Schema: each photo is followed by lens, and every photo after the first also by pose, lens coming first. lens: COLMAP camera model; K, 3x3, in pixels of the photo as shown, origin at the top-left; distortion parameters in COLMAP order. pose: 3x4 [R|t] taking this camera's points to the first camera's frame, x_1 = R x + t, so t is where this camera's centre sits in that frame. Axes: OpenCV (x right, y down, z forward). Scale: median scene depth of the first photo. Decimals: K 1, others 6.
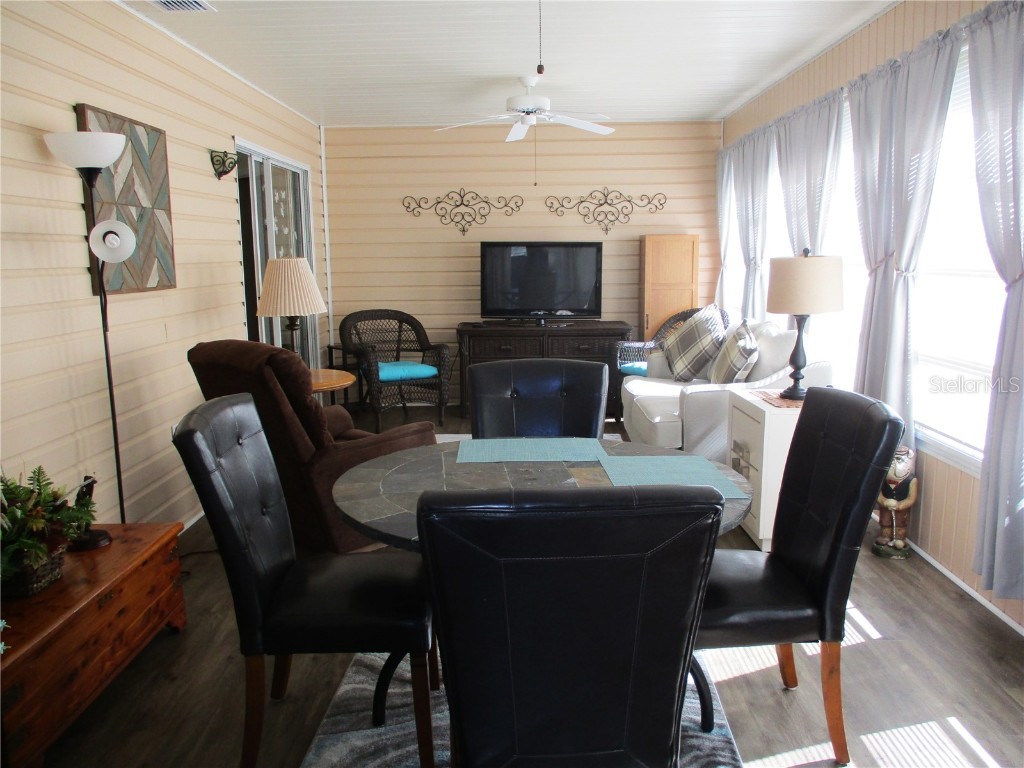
lens RADIAL K [[852.3, 0, 512.0], [0, 852.3, 384.0], [0, 0, 1]] dist [-0.012916, -0.000933]
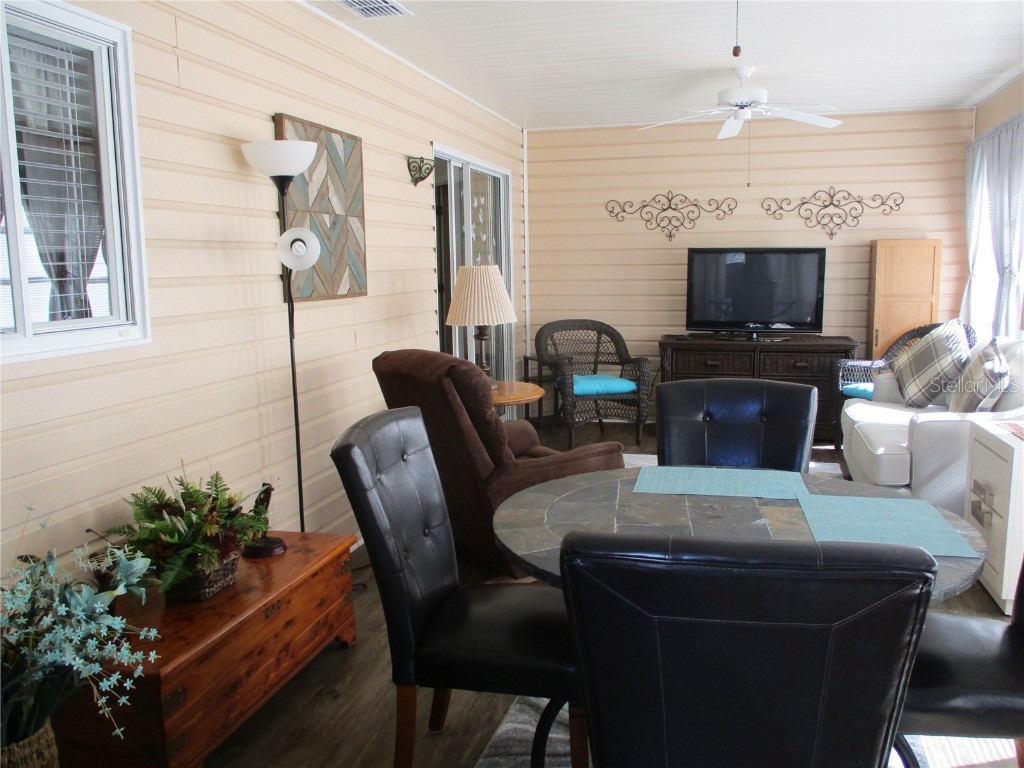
lens RADIAL K [[890.2, 0, 517.5], [0, 890.2, 385.2], [0, 0, 1]] dist [-0.017050, -0.005870]
pose [[0.972383, 0.030970, -0.231329, 0.017098], [-0.033907, 0.999387, -0.008729, -0.004792], [0.230916, 0.016331, 0.972837, 0.029882]]
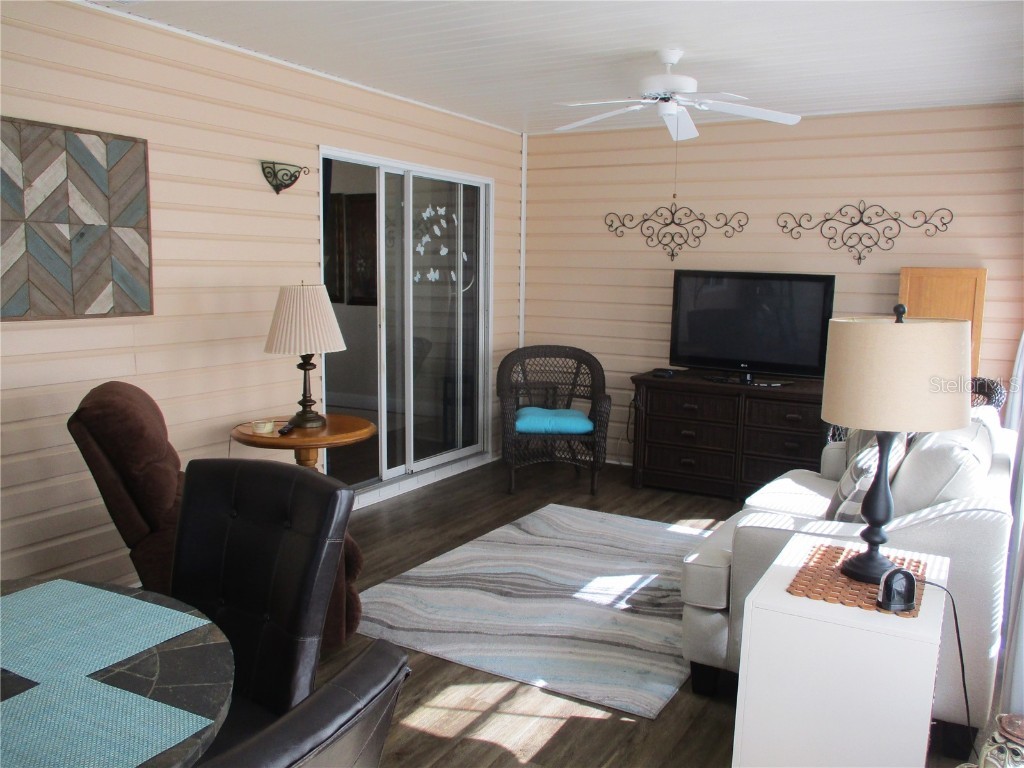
lens RADIAL K [[857.8, 0, 519.7], [0, 857.8, 386.9], [0, 0, 1]] dist [-0.023583, 0.003565]
pose [[0.876695, 0.093001, -0.471971, 0.336692], [-0.101704, 0.994789, 0.007105, -0.075124], [0.470173, 0.041772, 0.881585, 0.355129]]
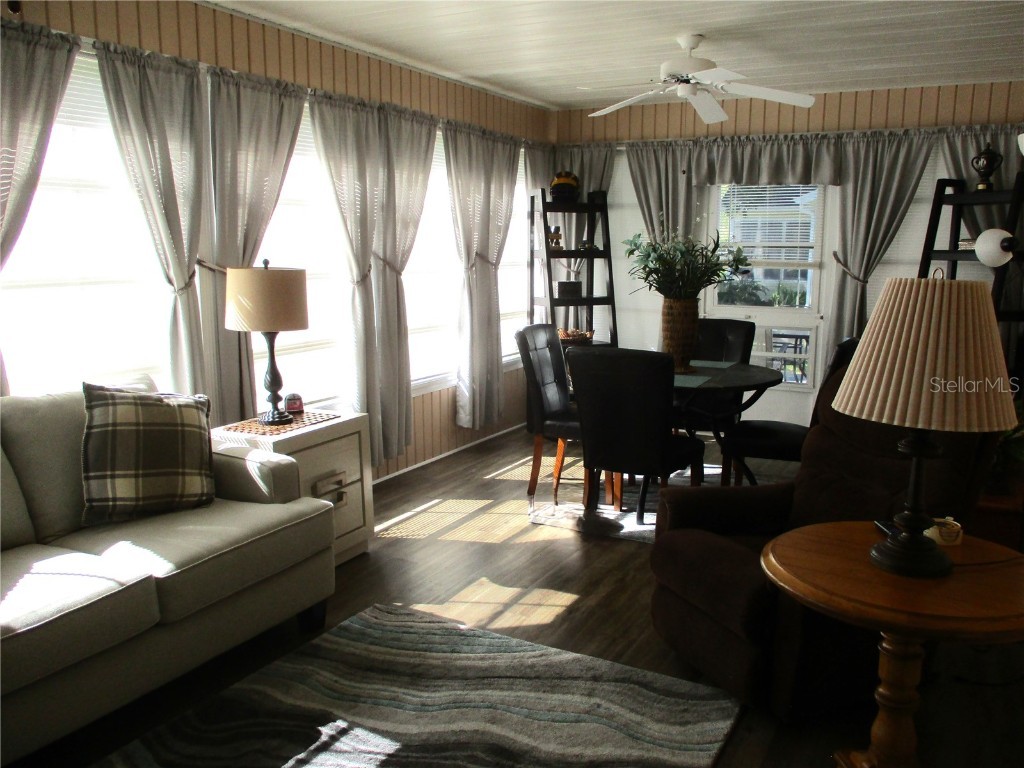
lens RADIAL K [[857.8, 0, 519.7], [0, 857.8, 386.9], [0, 0, 1]] dist [-0.023583, 0.003565]
pose [[-0.885543, -0.067367, 0.459646, -0.277942], [0.076559, 0.954739, 0.287424, -0.231154], [-0.458205, 0.289716, -0.840305, 1.444970]]
